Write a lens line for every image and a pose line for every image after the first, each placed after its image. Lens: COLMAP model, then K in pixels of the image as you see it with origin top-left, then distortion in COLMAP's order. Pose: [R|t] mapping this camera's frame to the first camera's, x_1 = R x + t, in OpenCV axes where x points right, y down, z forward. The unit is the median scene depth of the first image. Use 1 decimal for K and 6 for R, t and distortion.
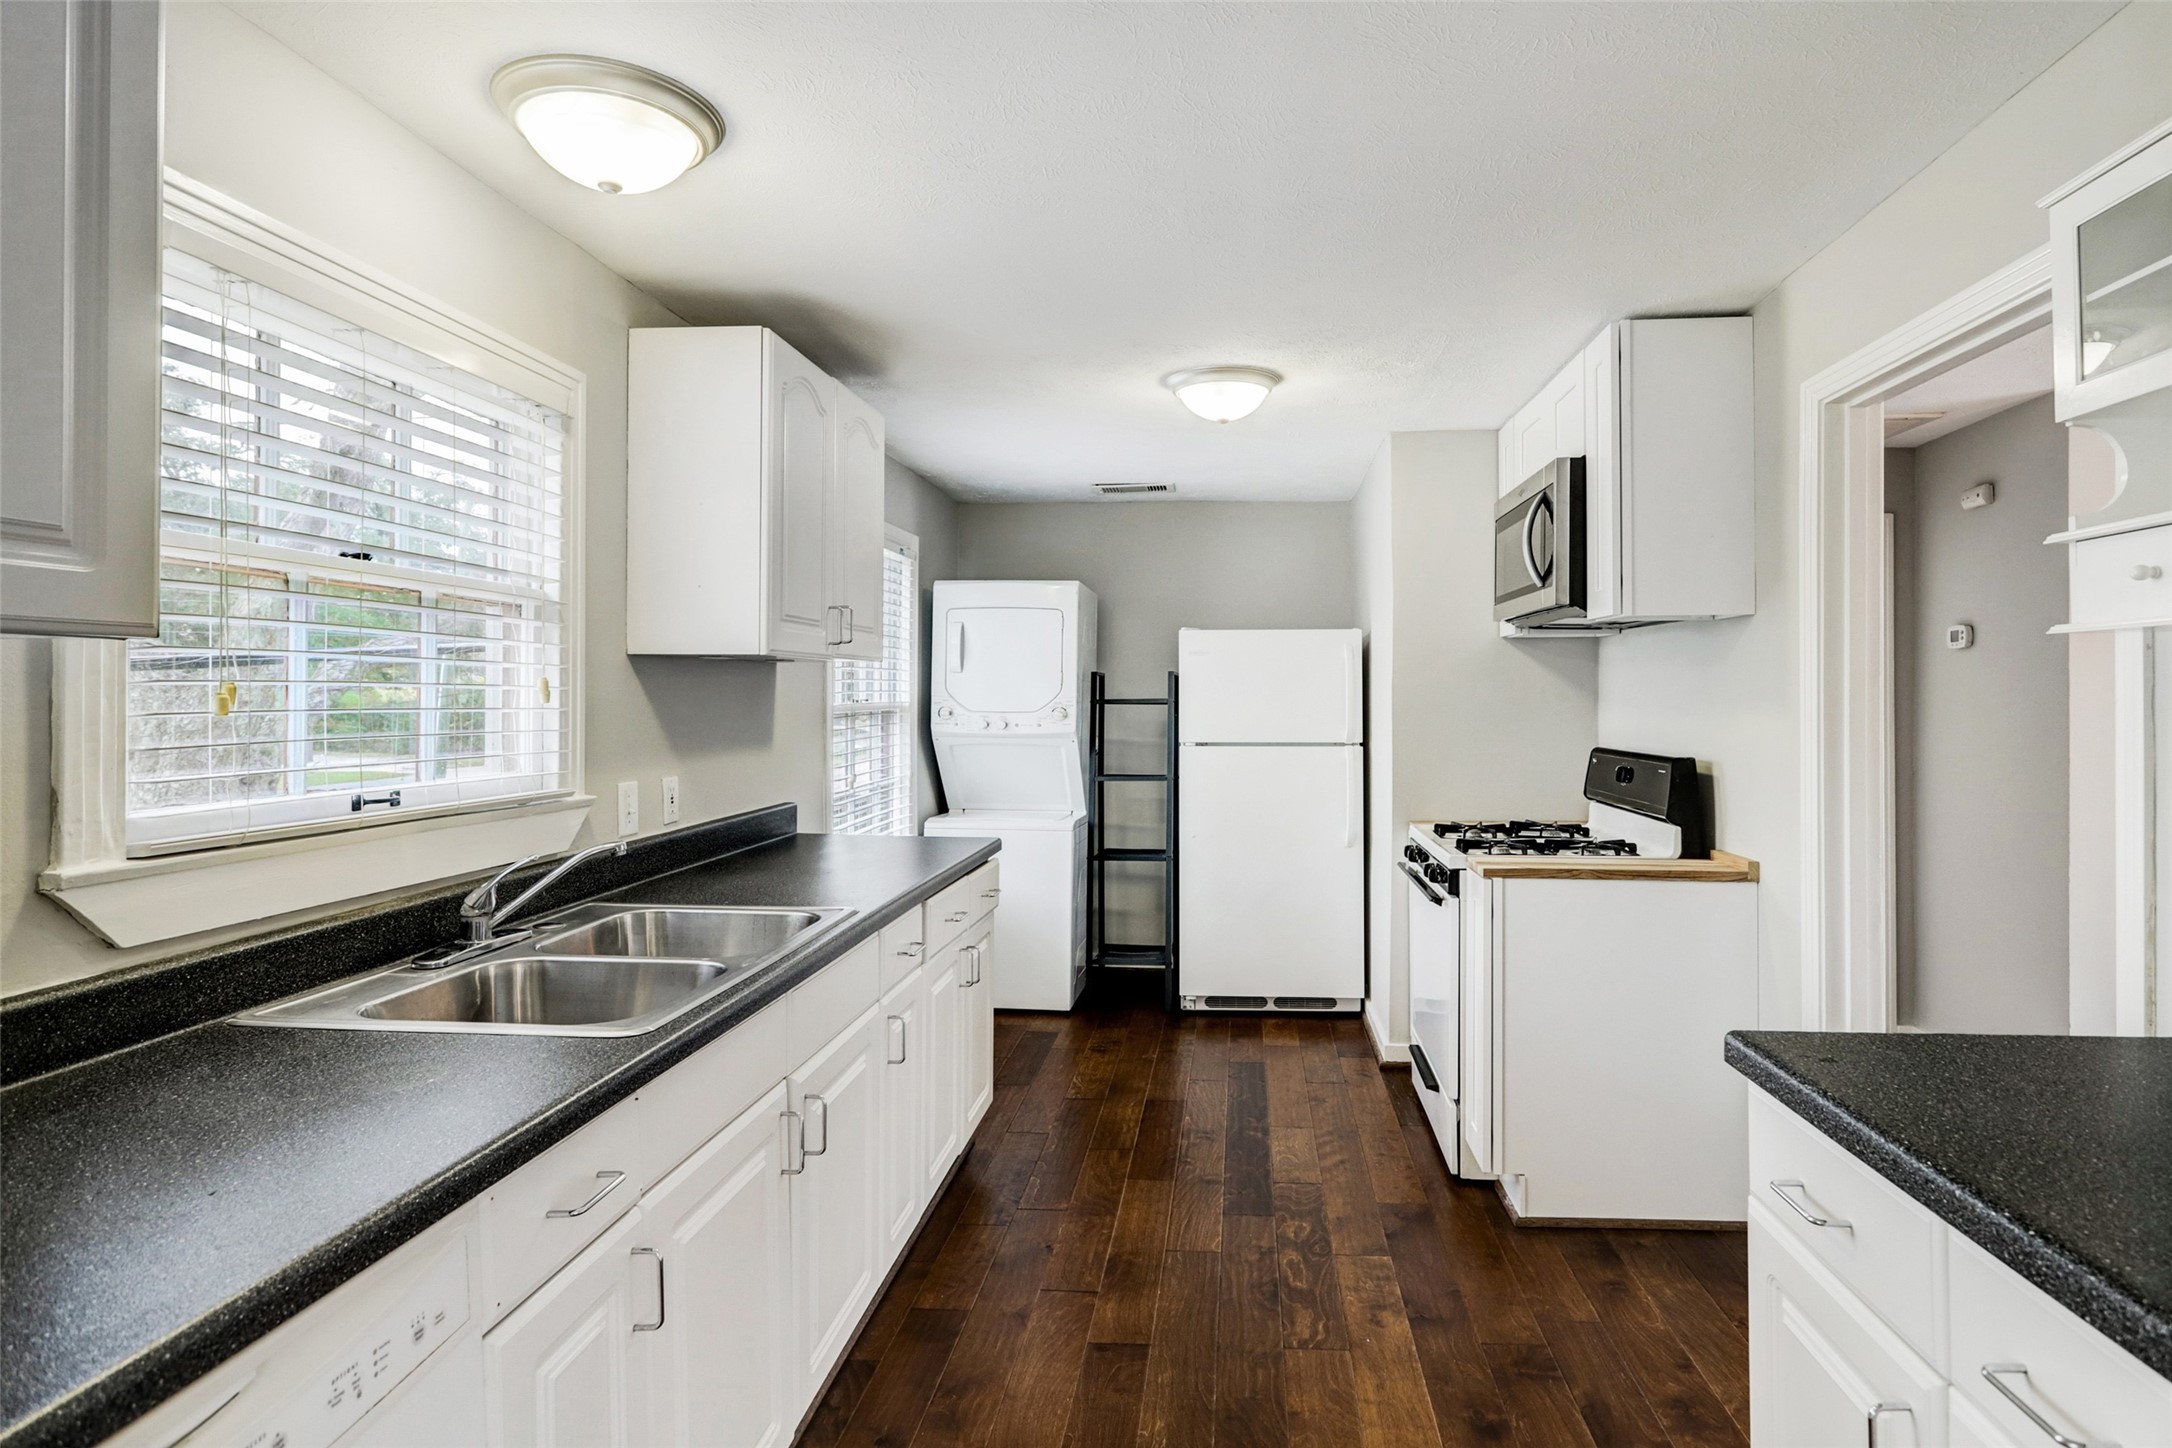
lens RADIAL K [[1158.8, 0, 1079.8], [0, 1158.8, 690.0], [0, 0, 1]] dist [-0.001057, 0.000055]
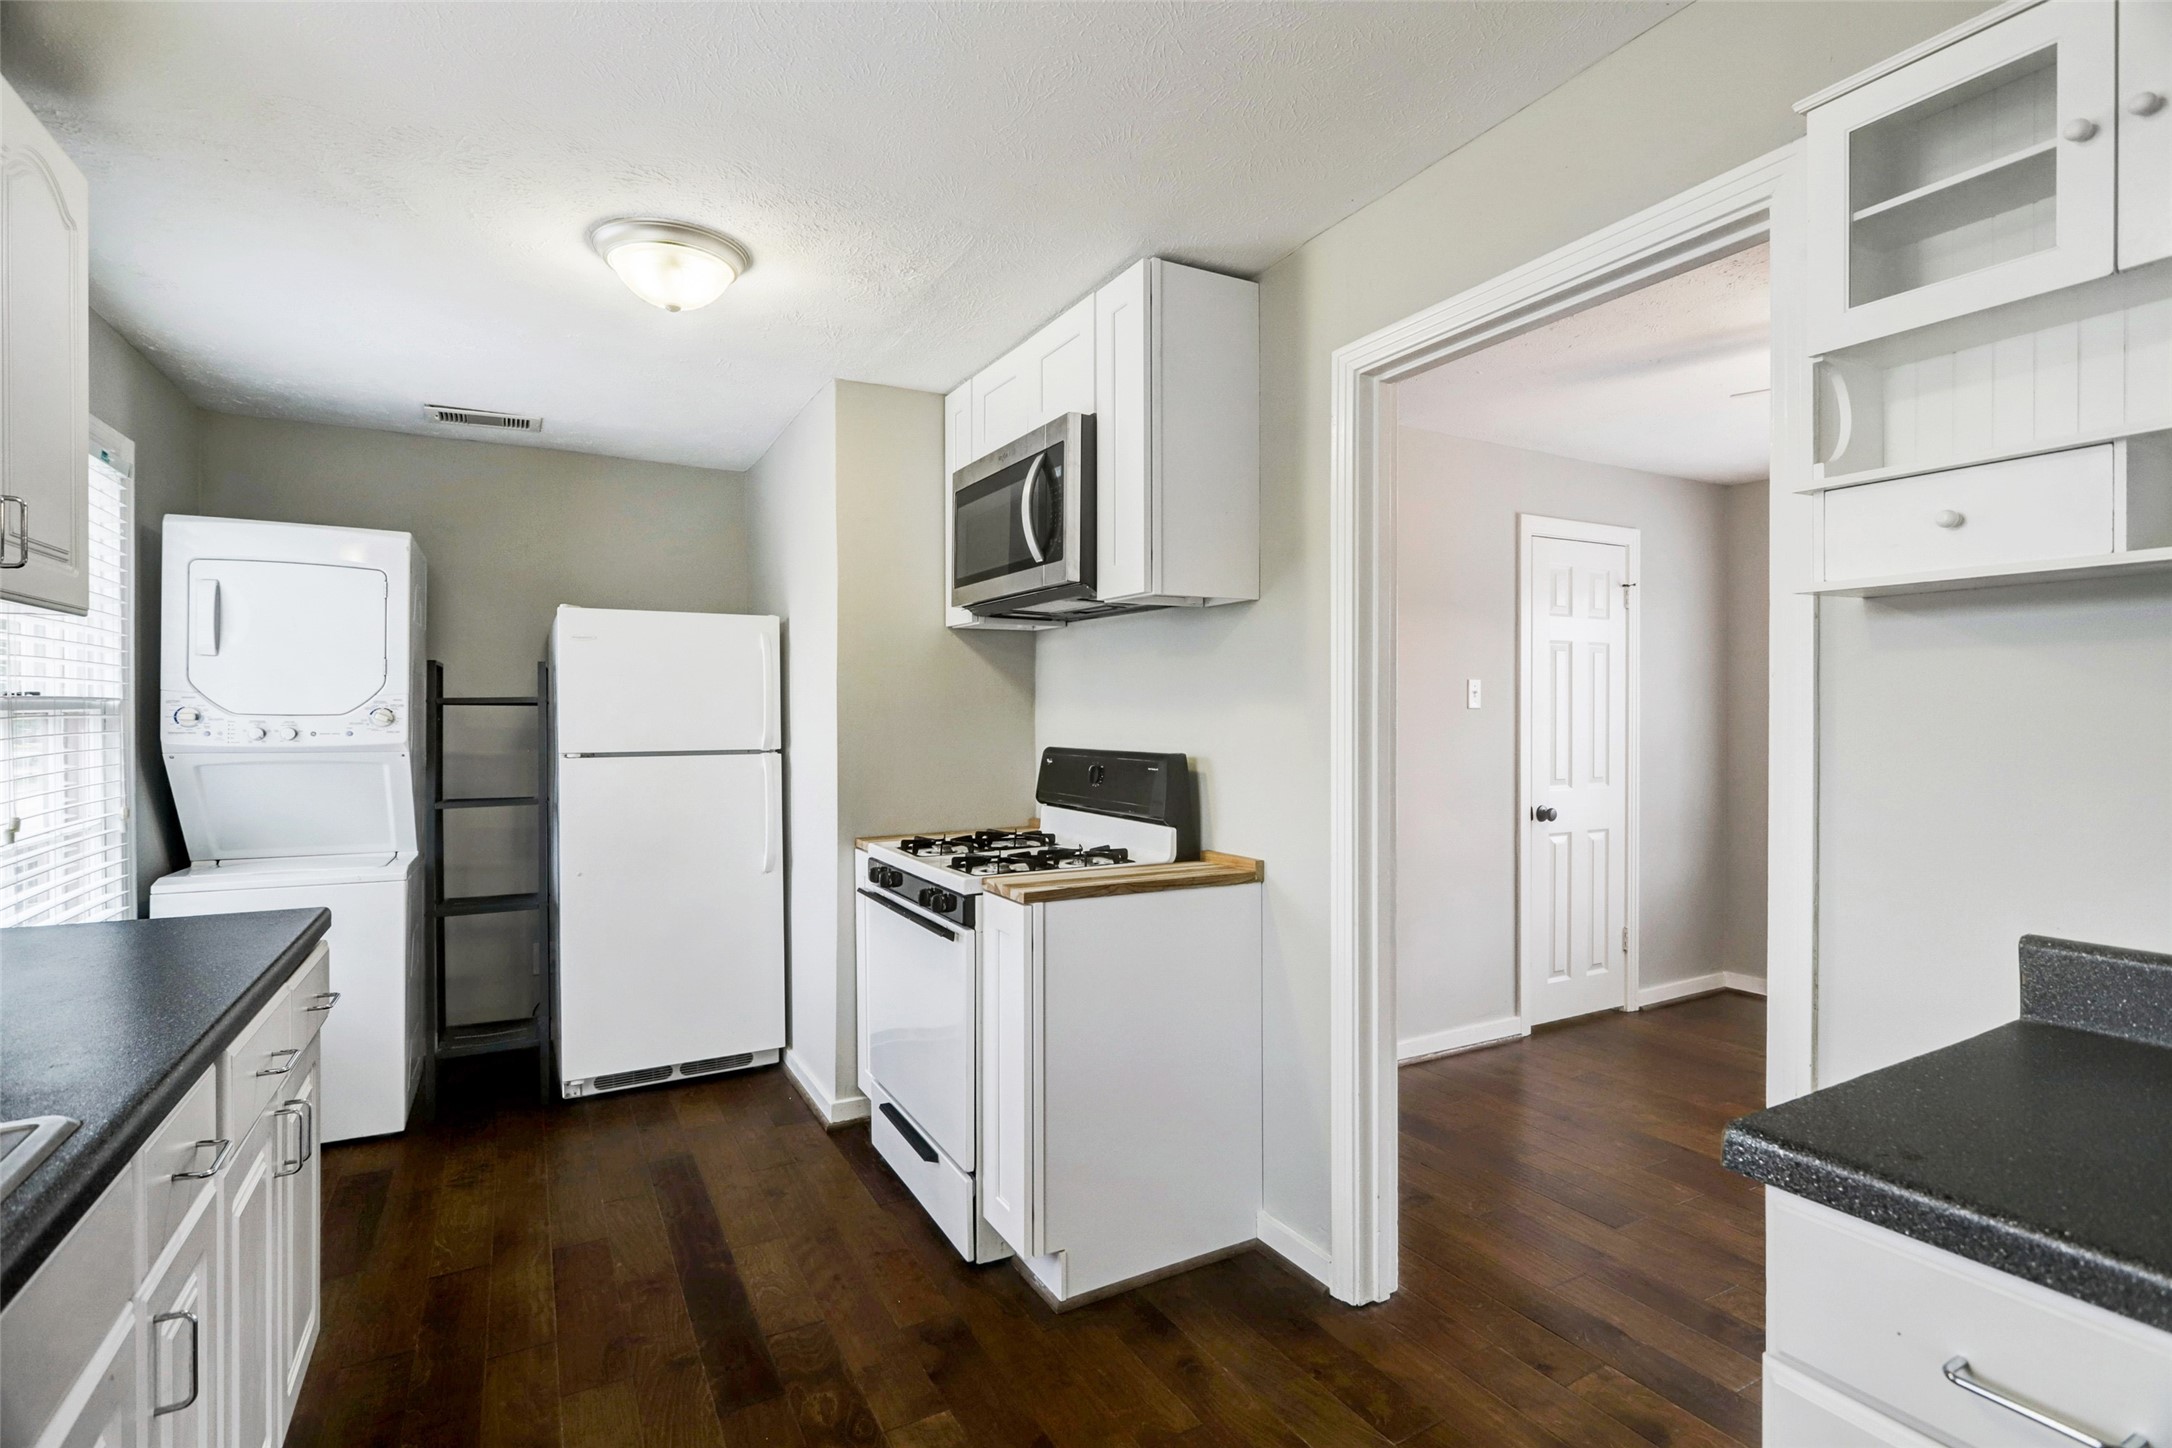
lens RADIAL K [[1149.4, 0, 1008.4], [0, 1149.4, 719.9], [0, 0, 1]] dist [-0.002425, 0.000373]
pose [[0.856730, -0.007937, 0.515703, -0.061911], [0.001060, 0.999907, 0.013627, 0.015642], [-0.515763, -0.011128, 0.856659, 0.237540]]
